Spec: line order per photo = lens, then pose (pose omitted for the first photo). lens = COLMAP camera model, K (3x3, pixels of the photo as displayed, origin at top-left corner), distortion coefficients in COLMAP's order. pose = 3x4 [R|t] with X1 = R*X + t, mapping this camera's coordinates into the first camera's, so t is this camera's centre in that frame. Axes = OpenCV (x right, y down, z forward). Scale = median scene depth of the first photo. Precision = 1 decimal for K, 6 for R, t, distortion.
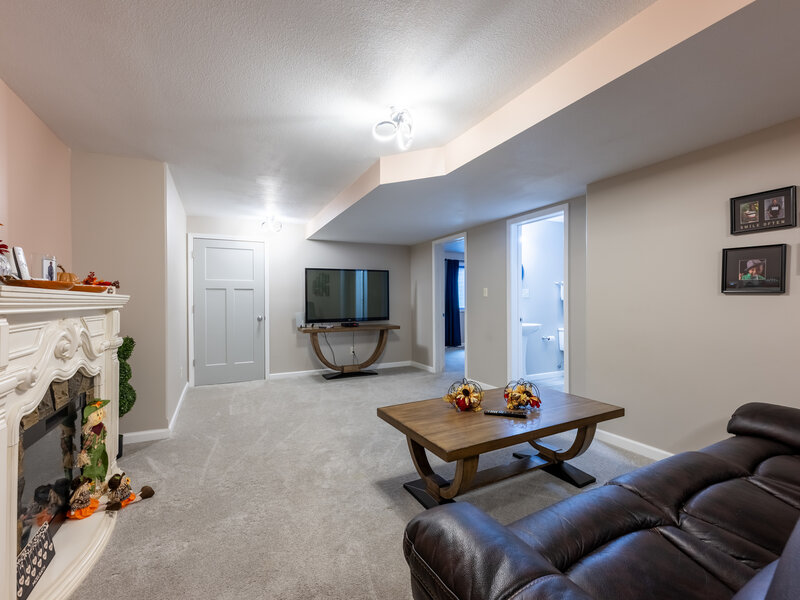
lens RADIAL K [[352.6, 0, 399.9], [0, 352.6, 301.1], [0, 0, 1]] dist [0.000114, 0.000043]
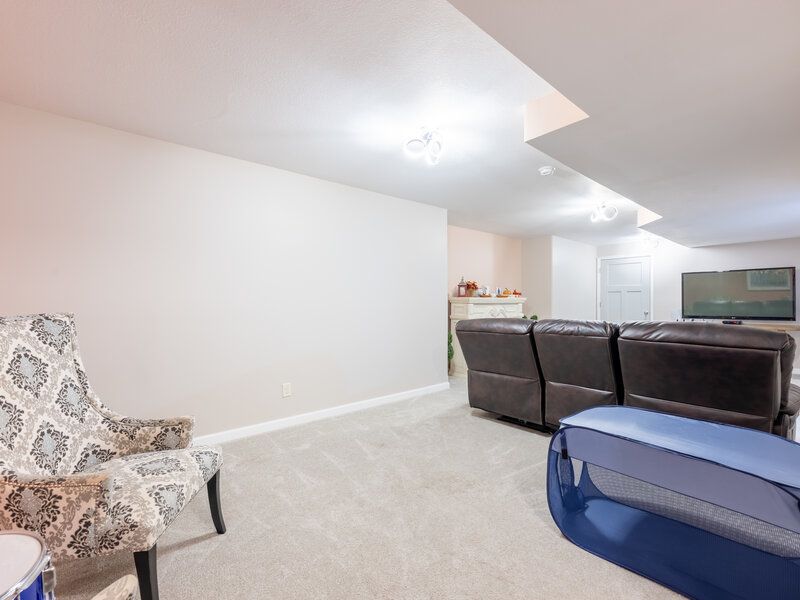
lens RADIAL K [[352.6, 0, 399.9], [0, 352.6, 299.8], [0, 0, 1]] dist [0.000114, 0.000043]
pose [[0.241195, 0.007916, -0.970444, 0.738633], [-0.001046, 0.999968, 0.007897, -0.010539], [0.970476, -0.000890, 0.241196, -0.268323]]
